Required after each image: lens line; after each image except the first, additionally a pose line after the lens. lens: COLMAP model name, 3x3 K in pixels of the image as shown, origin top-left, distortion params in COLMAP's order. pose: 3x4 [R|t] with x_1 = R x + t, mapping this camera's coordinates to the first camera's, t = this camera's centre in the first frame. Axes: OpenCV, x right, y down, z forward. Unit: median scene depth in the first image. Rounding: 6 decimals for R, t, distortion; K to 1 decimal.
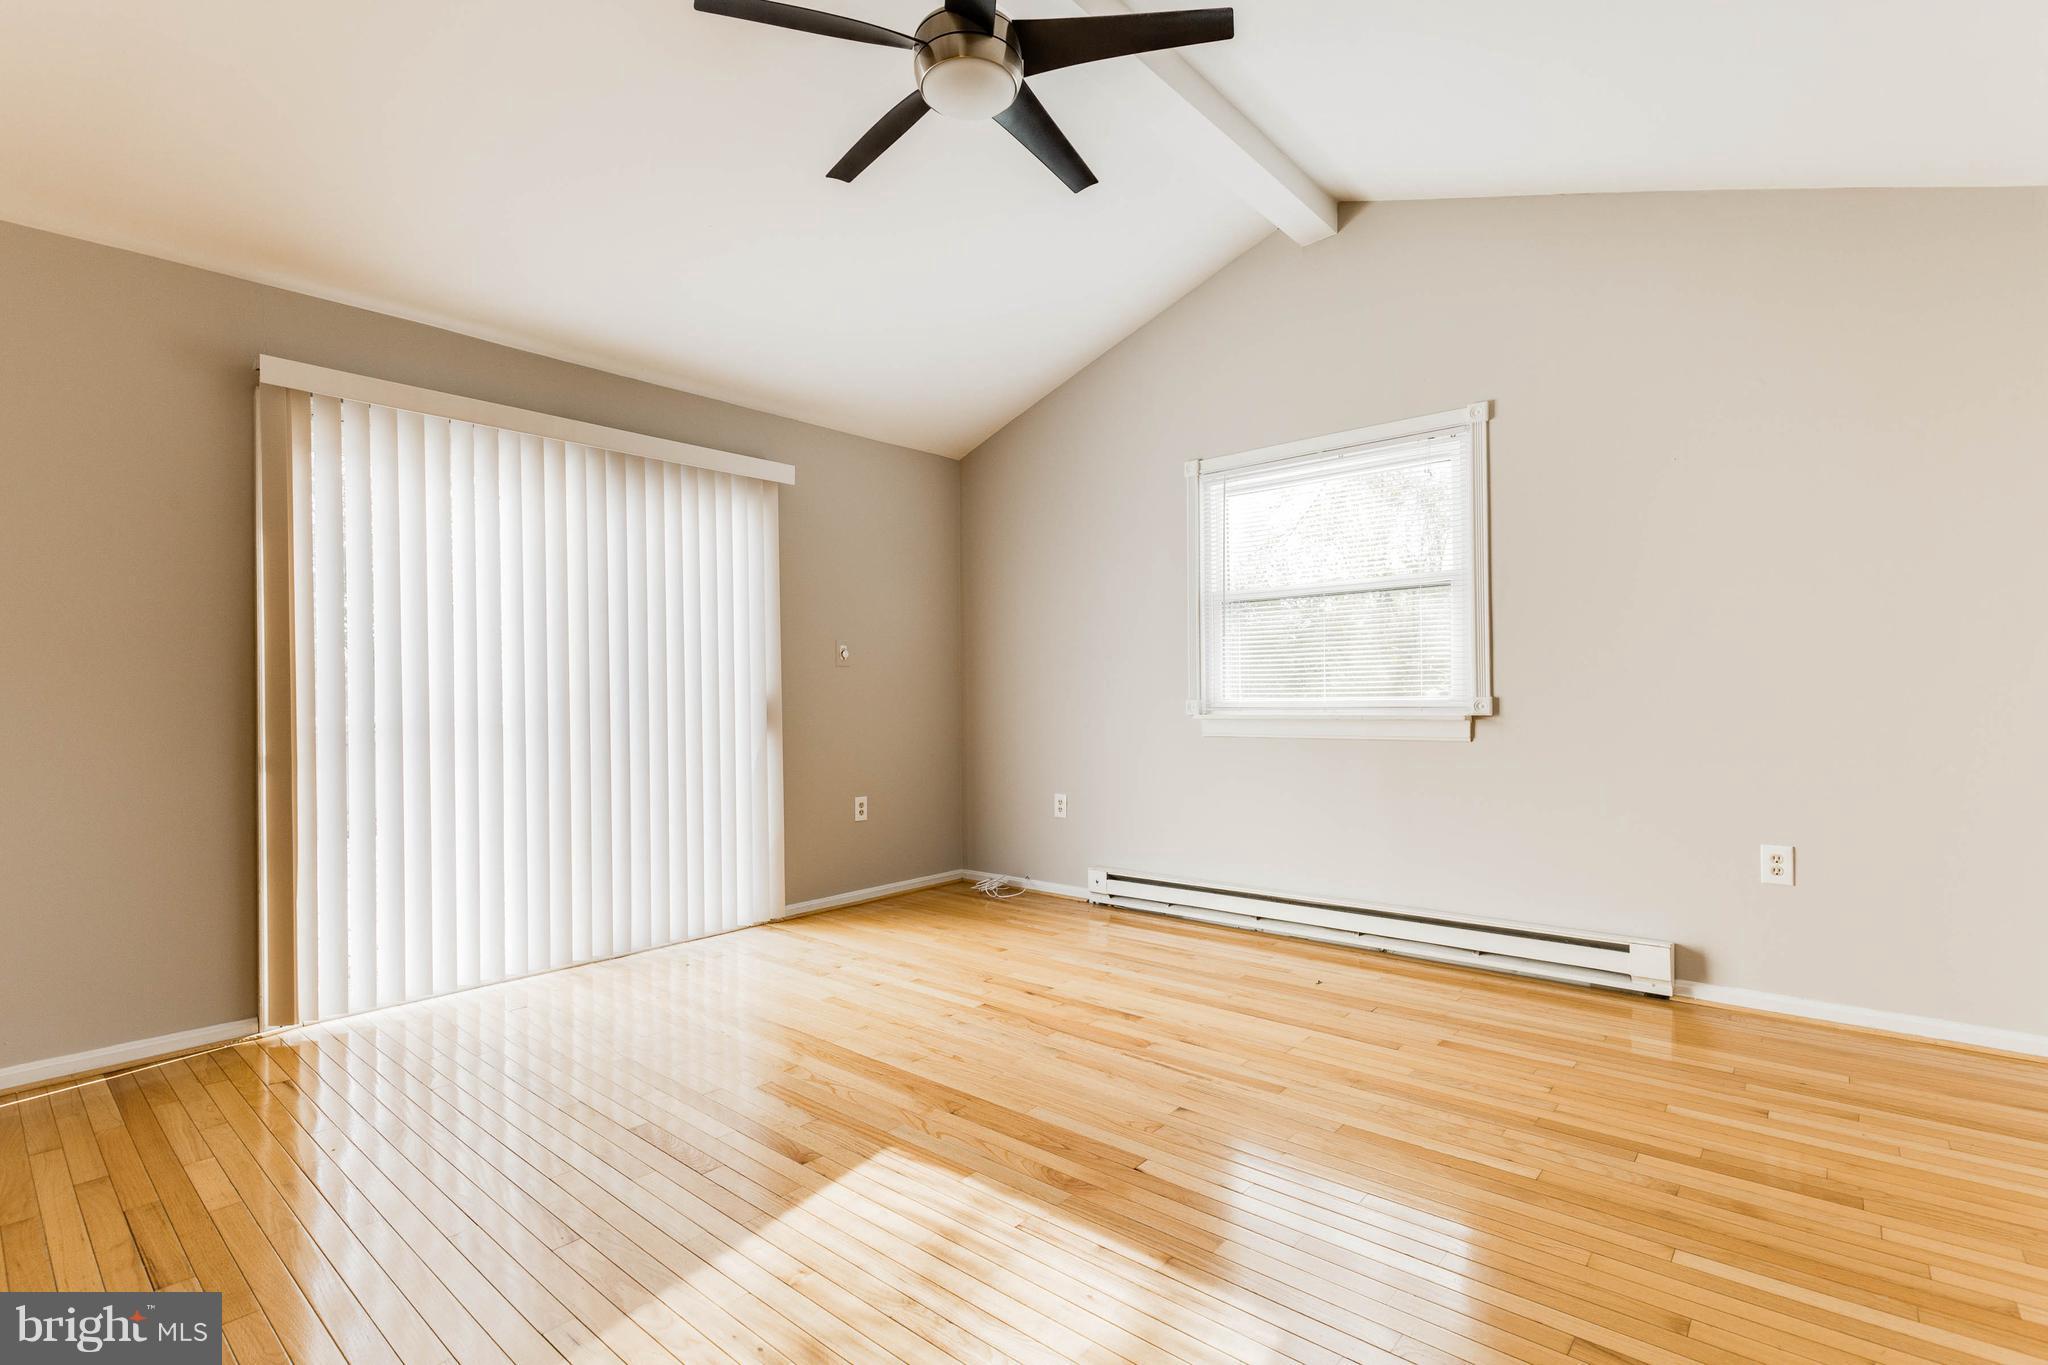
lens RADIAL K [[937.5, 0, 1030.7], [0, 937.5, 691.5], [0, 0, 1]] dist [0.003406, -0.001012]
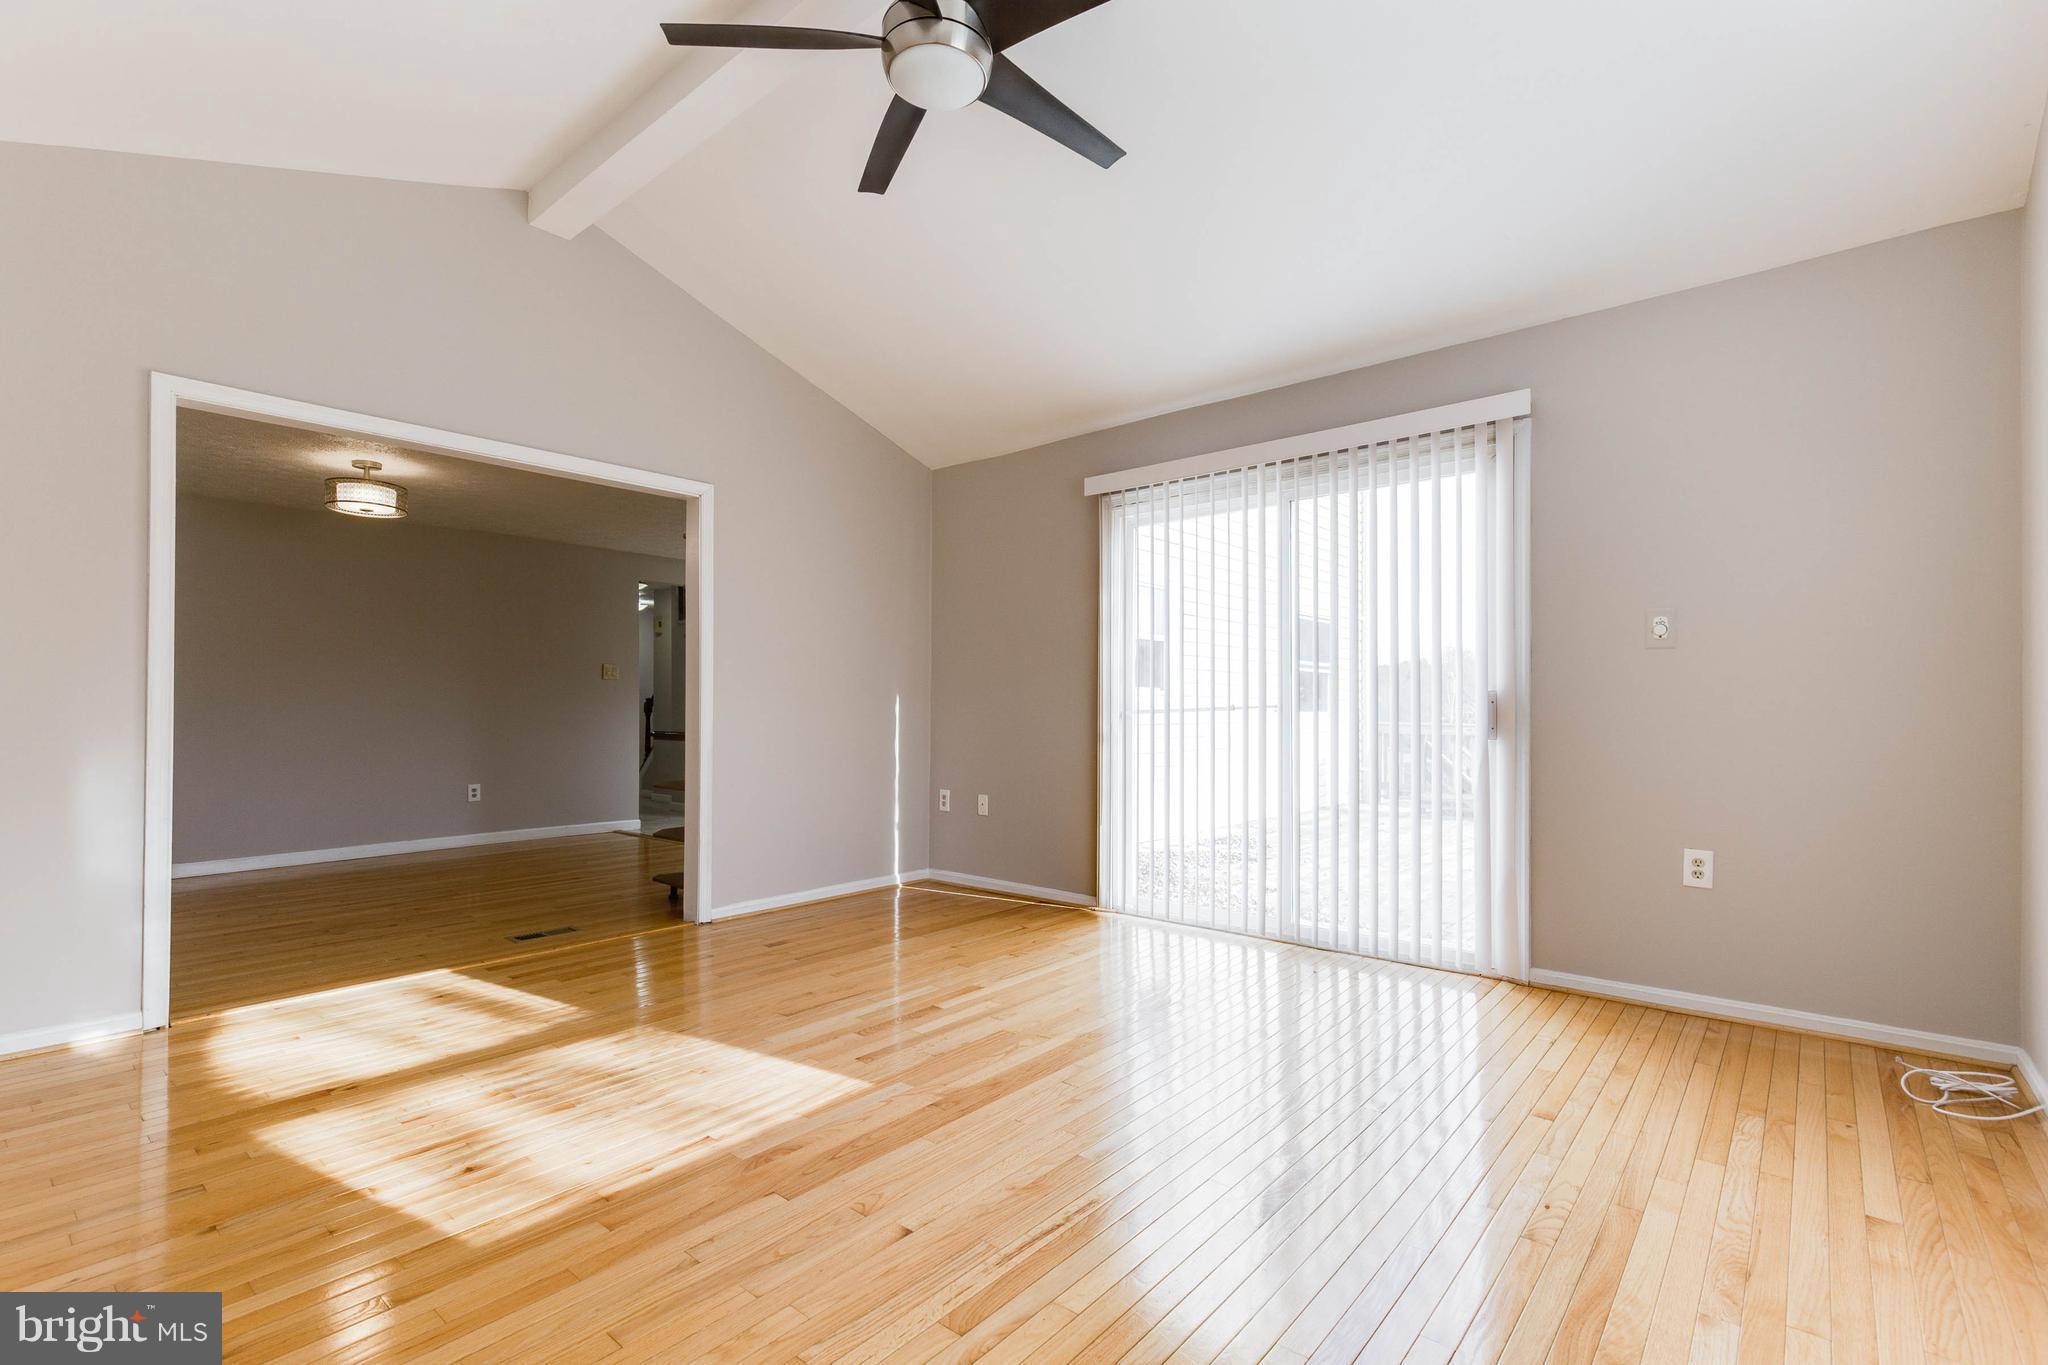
lens RADIAL K [[937.5, 0, 1030.0], [0, 937.5, 691.9], [0, 0, 1]] dist [0.003406, -0.001012]
pose [[0.004161, -0.006422, -0.999971, 0.829169], [0.005491, 0.999964, -0.006399, 0.011816], [0.999976, -0.005464, 0.004196, 0.986544]]
